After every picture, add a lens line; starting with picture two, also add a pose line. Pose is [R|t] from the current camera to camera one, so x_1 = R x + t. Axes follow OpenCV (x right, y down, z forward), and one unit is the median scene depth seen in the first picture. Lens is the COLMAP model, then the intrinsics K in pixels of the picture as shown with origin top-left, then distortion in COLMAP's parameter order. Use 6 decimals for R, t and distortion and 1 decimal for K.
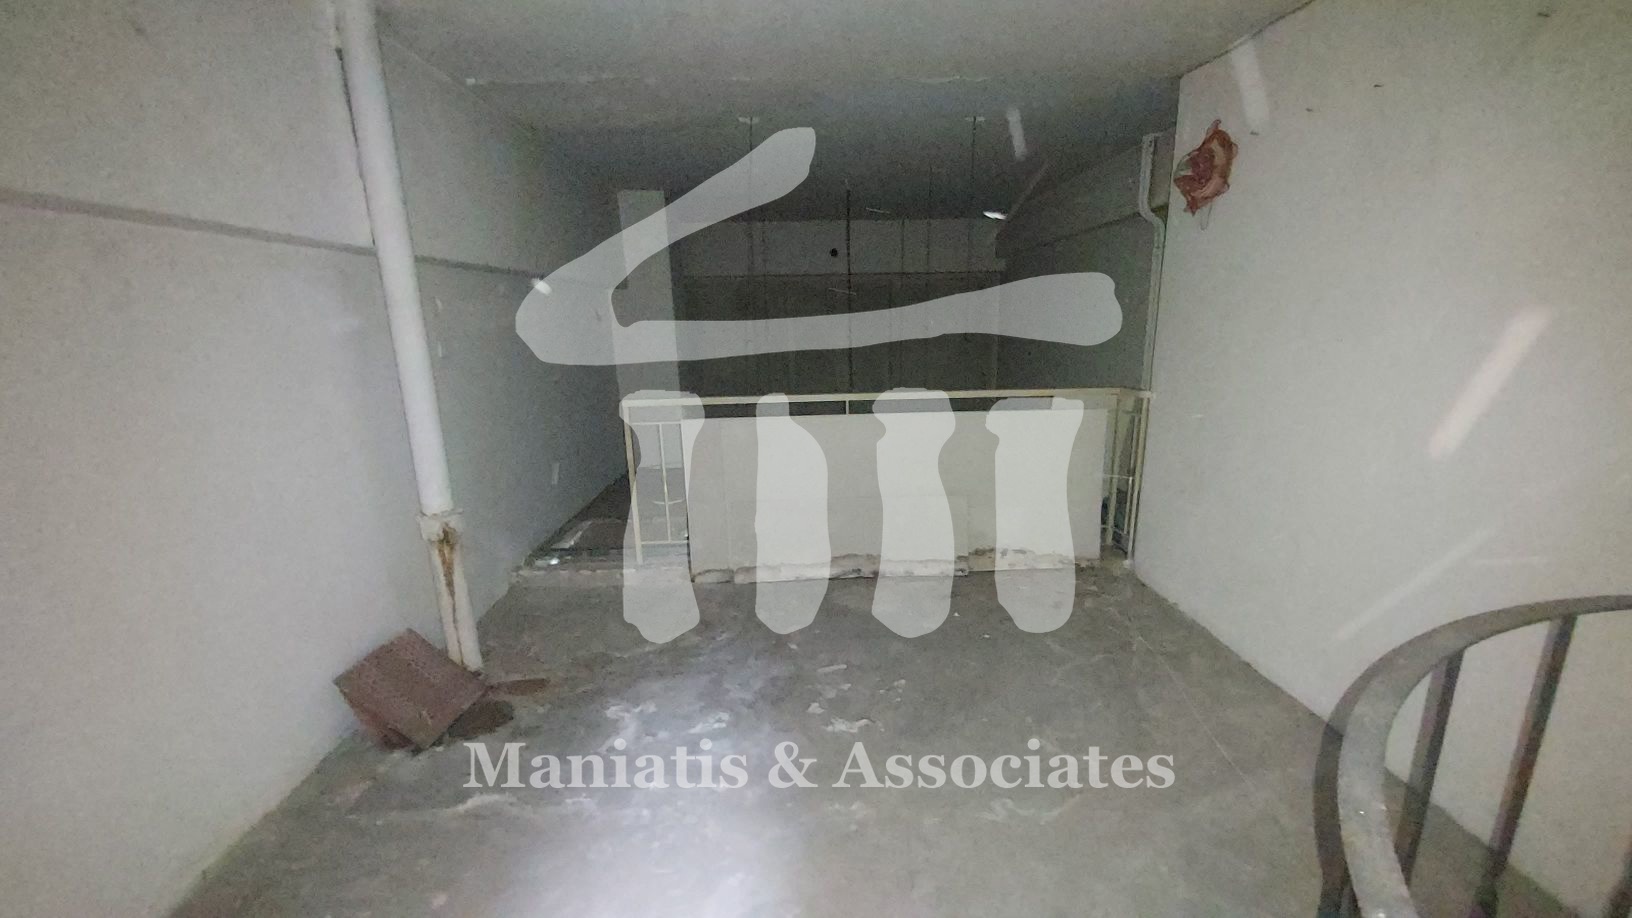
lens RADIAL K [[650.7, 0, 842.8], [0, 650.7, 476.4], [0, 0, 1]] dist [0.000002, -0.000354]
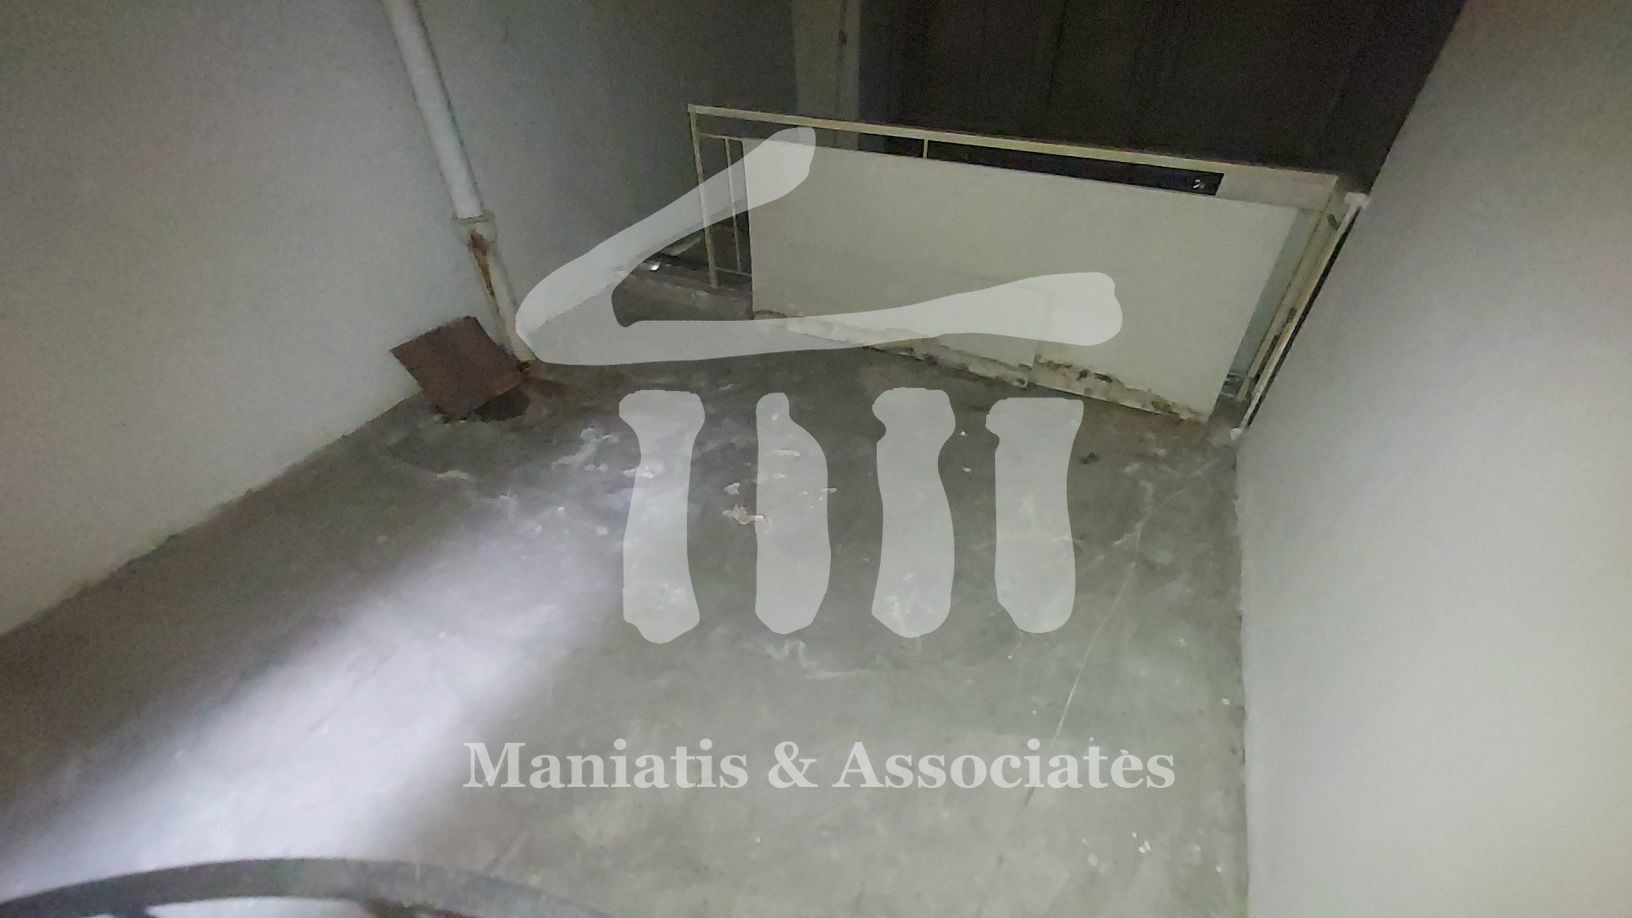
lens RADIAL K [[650.7, 0, 842.8], [0, 650.7, 476.4], [0, 0, 1]] dist [0.000002, -0.000354]
pose [[0.882219, 0.322216, -0.343317, 0.352184], [-0.136229, 0.872655, 0.468952, -0.128839], [0.450701, -0.366948, 0.813767, 0.186823]]
